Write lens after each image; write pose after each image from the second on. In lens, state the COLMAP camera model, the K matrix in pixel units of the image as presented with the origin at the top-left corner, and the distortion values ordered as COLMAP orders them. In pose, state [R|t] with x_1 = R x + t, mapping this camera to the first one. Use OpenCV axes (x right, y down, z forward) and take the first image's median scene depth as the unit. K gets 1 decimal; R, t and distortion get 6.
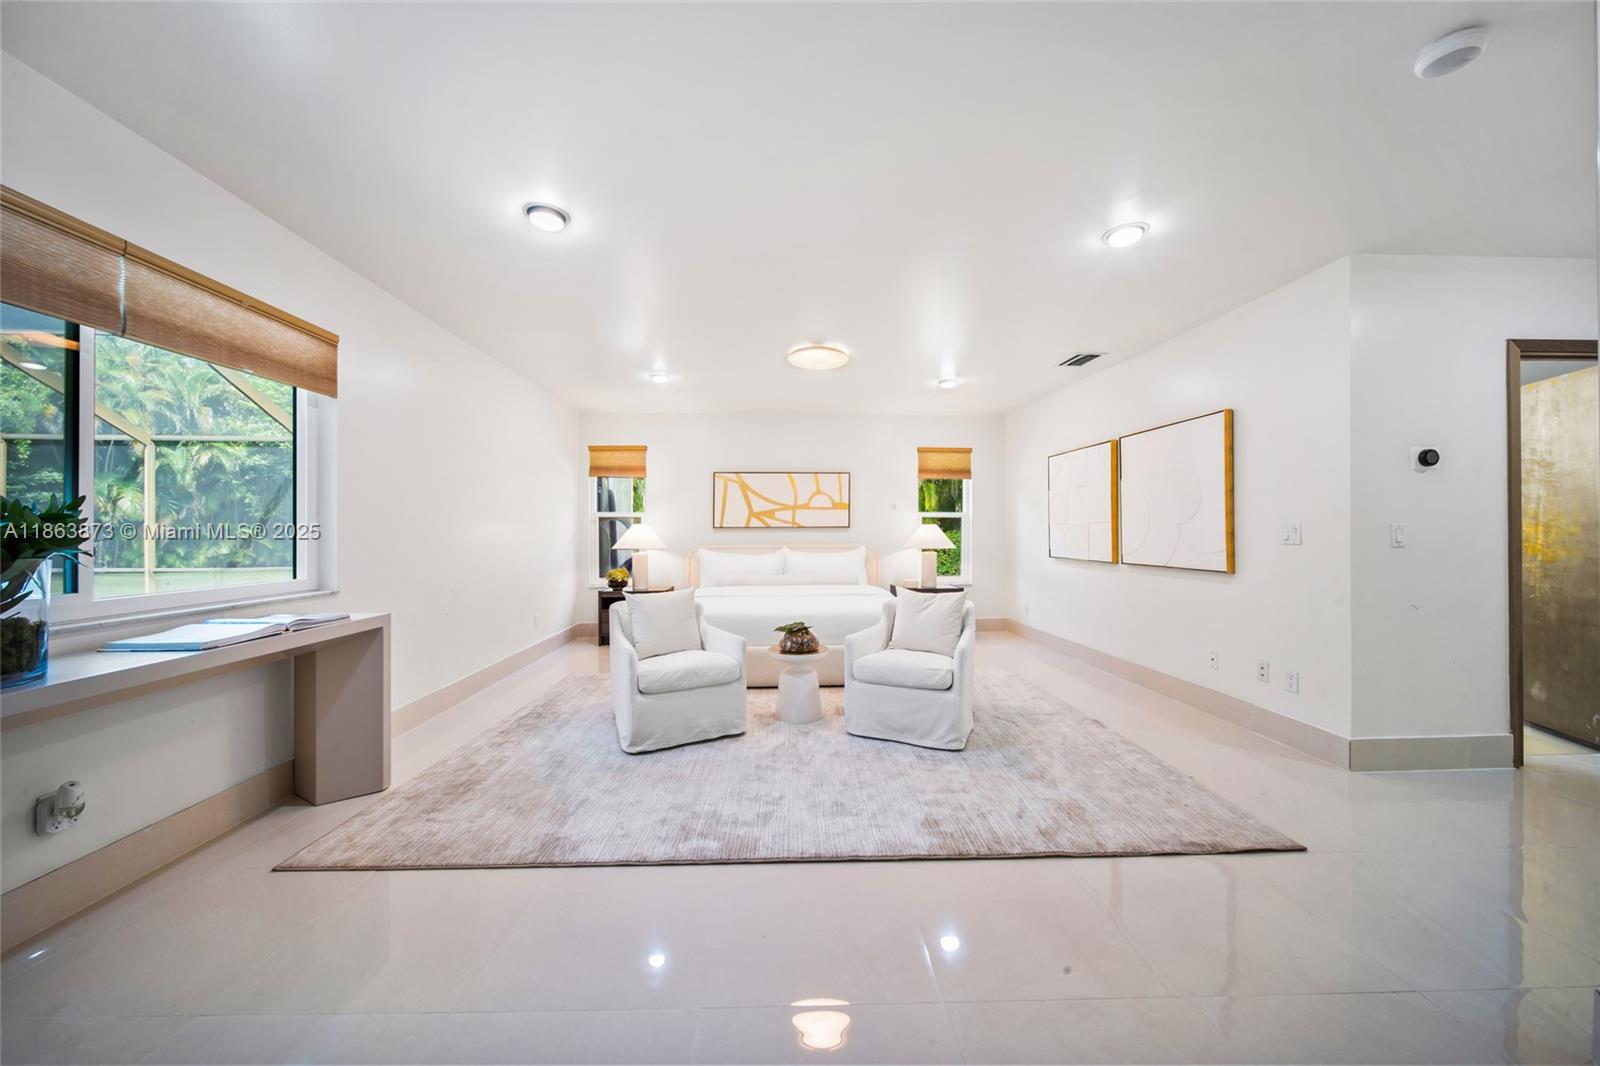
lens RADIAL K [[536.6, 0, 800.0], [0, 536.6, 533.0], [0, 0, 1]] dist [0.000021, -0.000121]
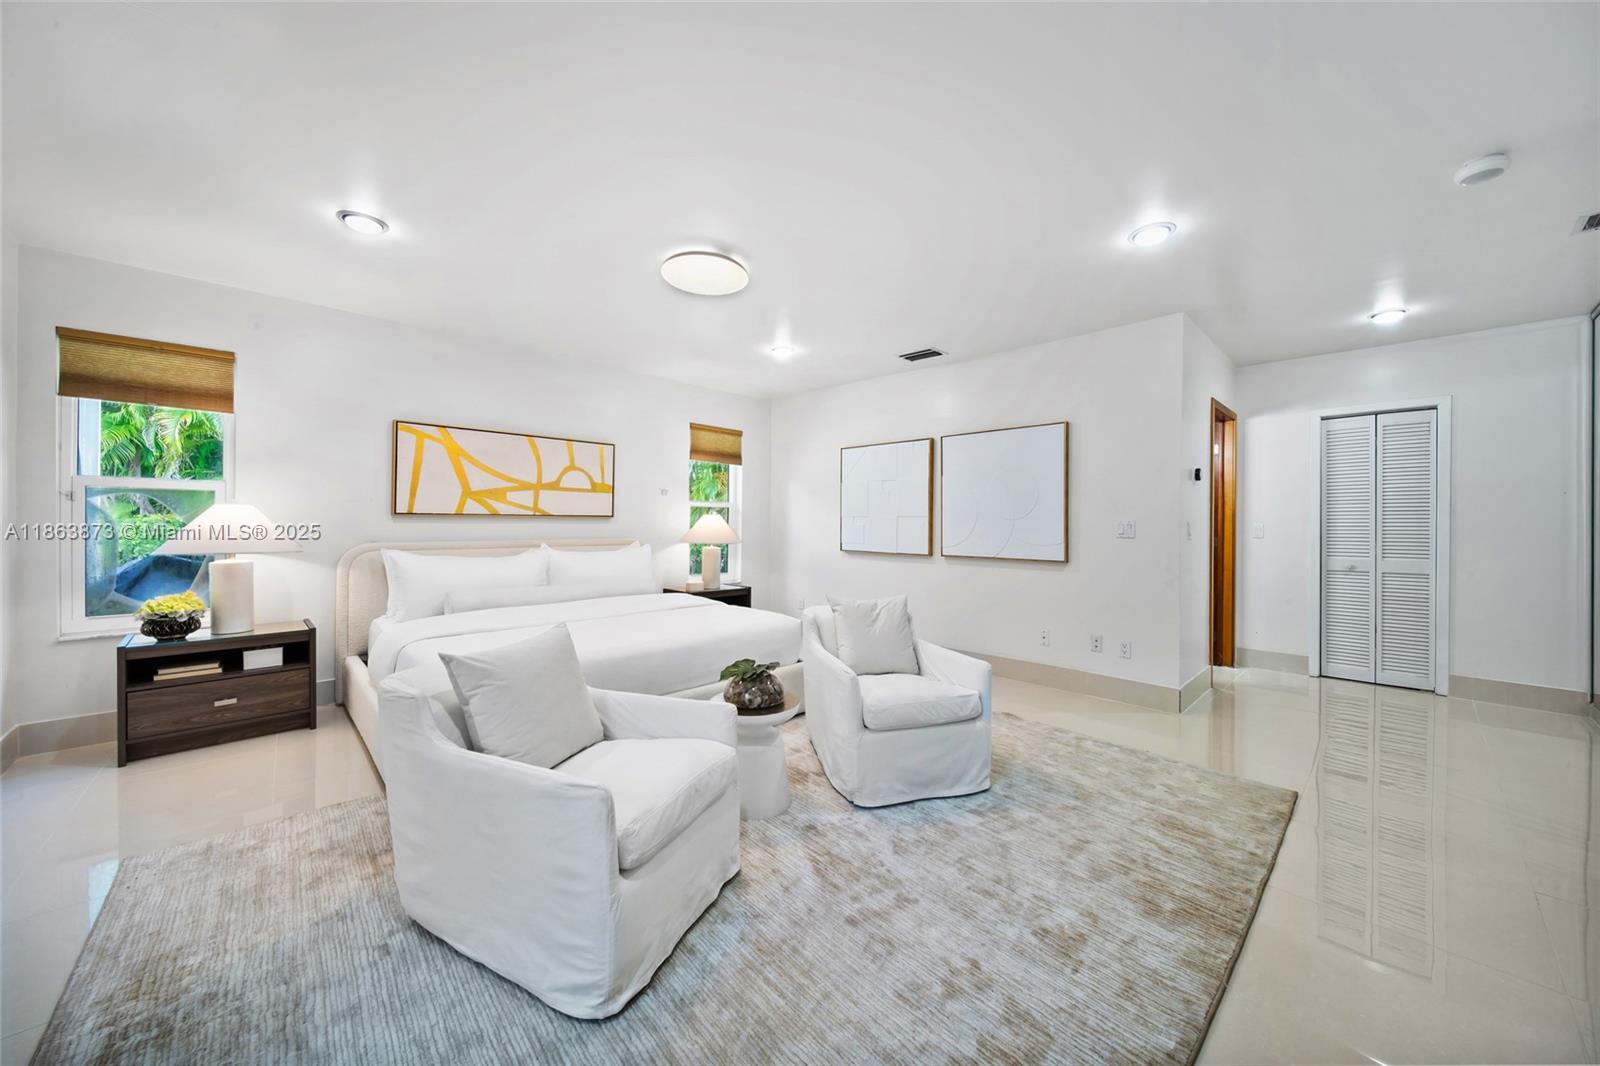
lens RADIAL K [[550.3, 0, 801.2], [0, 550.3, 528.1], [0, 0, 1]] dist [0.000707, -0.000389]
pose [[0.760846, 0.002645, 0.648928, -0.234863], [-0.008197, 0.999951, 0.005535, -0.001021], [-0.648881, -0.009531, 0.760830, 0.262215]]
